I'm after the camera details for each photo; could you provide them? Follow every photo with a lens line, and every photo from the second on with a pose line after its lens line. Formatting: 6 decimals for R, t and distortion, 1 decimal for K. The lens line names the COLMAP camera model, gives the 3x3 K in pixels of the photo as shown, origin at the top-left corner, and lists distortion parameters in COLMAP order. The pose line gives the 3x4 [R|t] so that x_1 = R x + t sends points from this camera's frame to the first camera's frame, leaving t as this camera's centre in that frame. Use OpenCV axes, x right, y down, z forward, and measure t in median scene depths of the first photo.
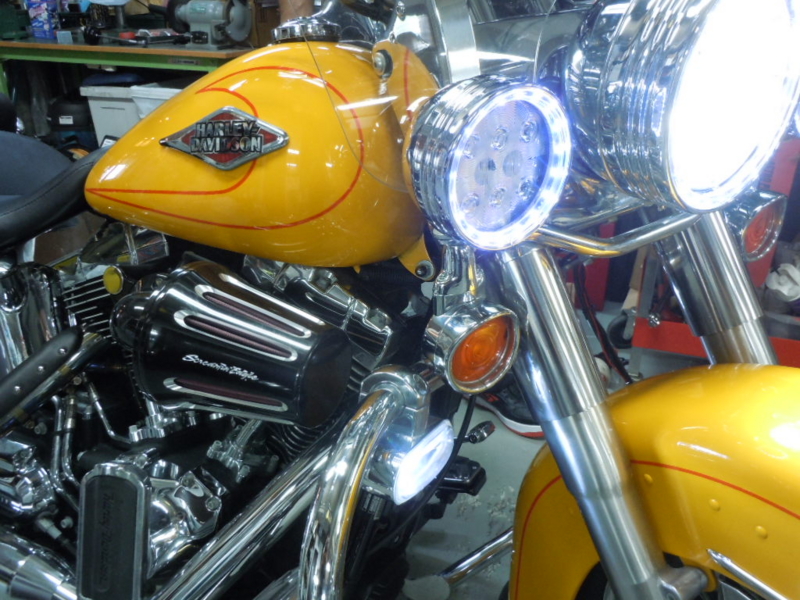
lens RADIAL K [[667.1, 0, 400.9], [0, 667.1, 300.7], [0, 0, 1]] dist [-0.017524, -0.023313]
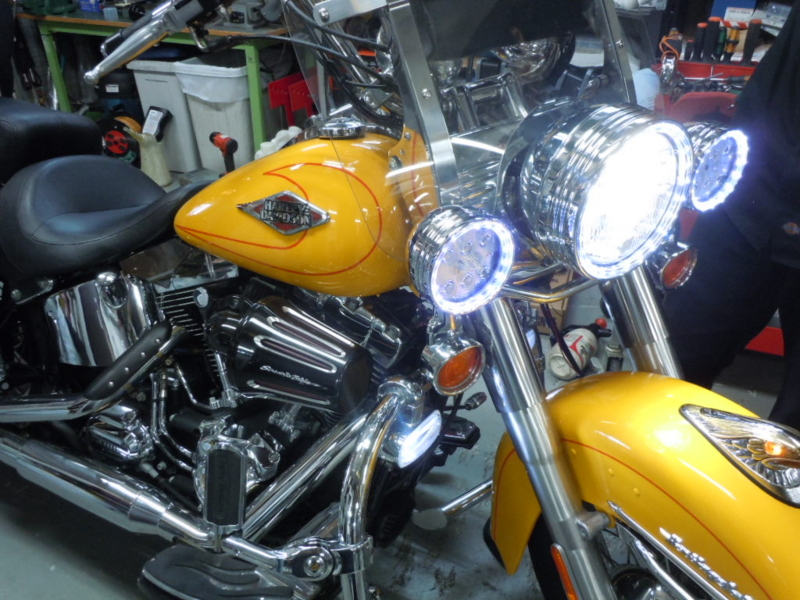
lens RADIAL K [[667.1, 0, 400.8], [0, 667.1, 297.7], [0, 0, 1]] dist [-0.017524, -0.023313]
pose [[0.999191, 0.012380, -0.038259, 0.035802], [-0.008754, 0.995579, 0.093516, -0.175051], [0.039247, -0.093105, 0.994882, -0.381242]]
